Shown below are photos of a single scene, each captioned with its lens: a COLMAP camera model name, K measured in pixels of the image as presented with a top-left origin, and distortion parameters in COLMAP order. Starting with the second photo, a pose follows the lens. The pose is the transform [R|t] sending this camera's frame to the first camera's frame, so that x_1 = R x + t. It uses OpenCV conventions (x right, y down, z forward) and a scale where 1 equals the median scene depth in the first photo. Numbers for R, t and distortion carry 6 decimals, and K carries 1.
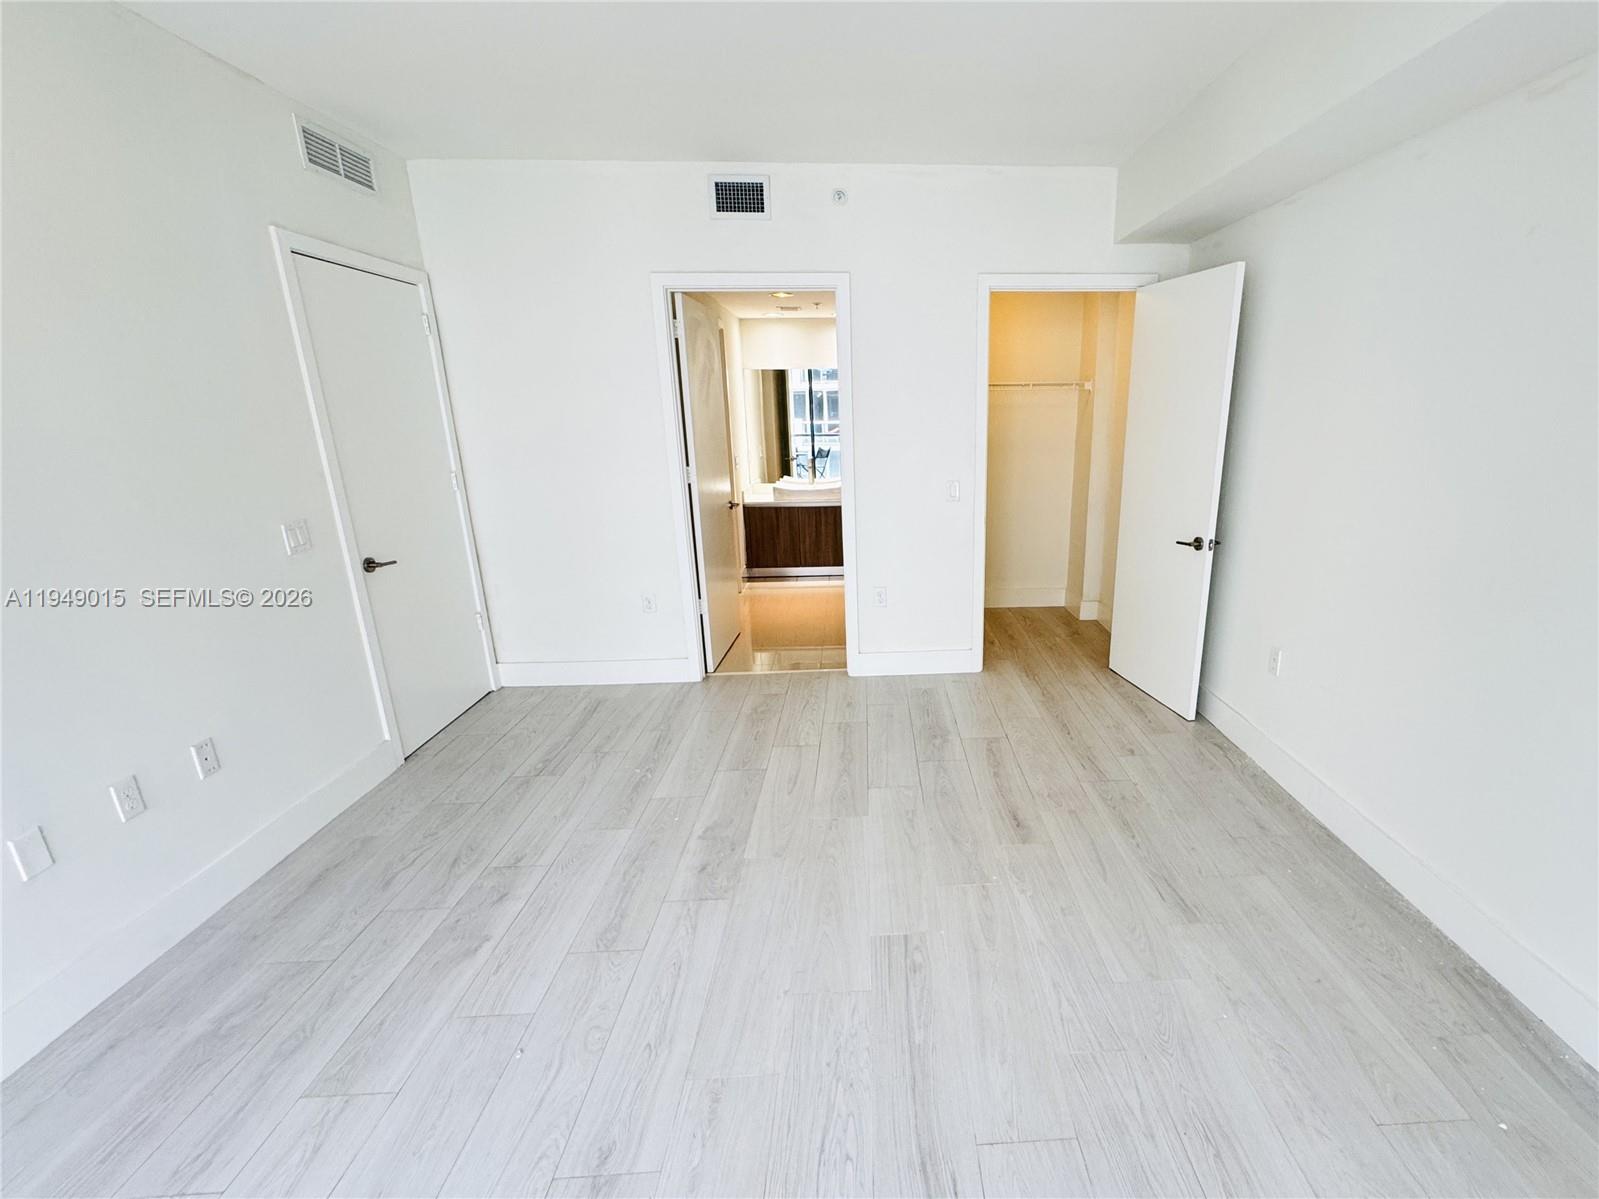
lens RADIAL K [[656.9, 0, 813.3], [0, 656.9, 610.4], [0, 0, 1]] dist [-0.010601, -0.000531]
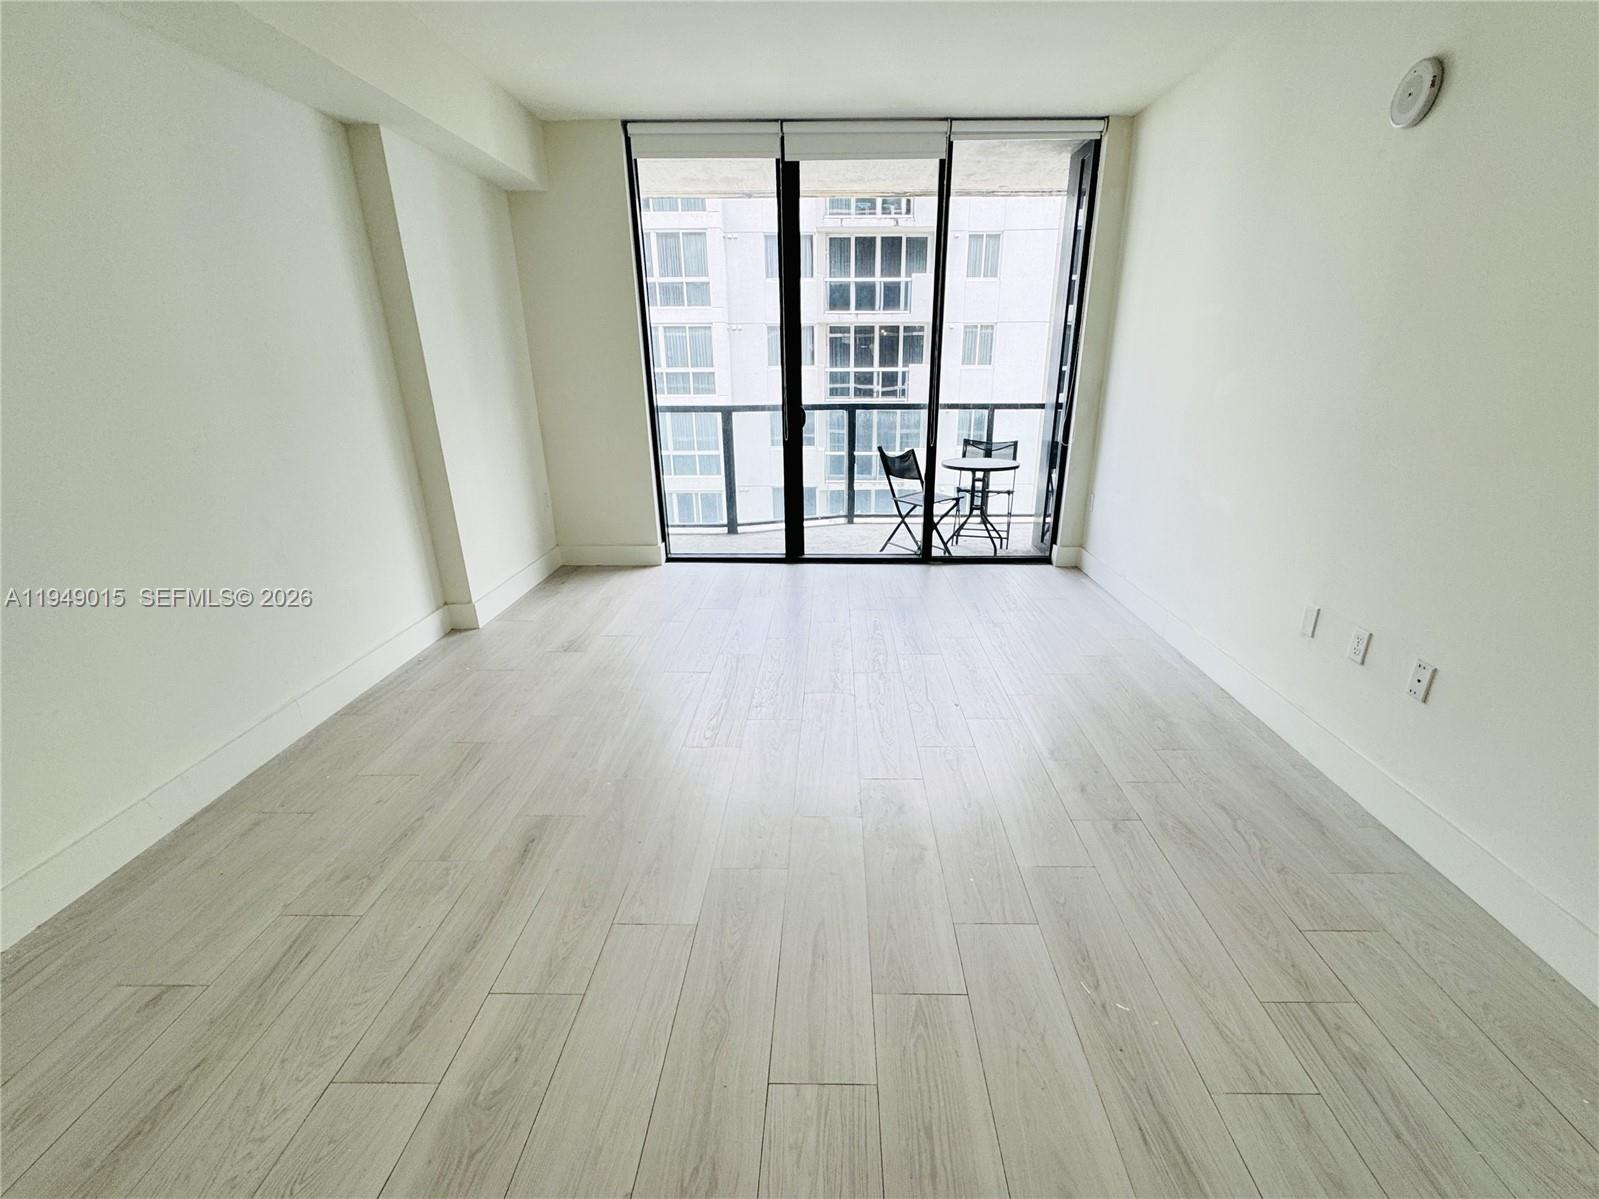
lens RADIAL K [[656.9, 0, 795.7], [0, 656.9, 601.8], [0, 0, 1]] dist [-0.010601, -0.000531]
pose [[-0.999838, 0.016625, -0.006904, -0.012696], [0.008980, 0.792997, 0.609160, -0.408949], [0.015602, 0.608999, -0.793018, 1.513671]]
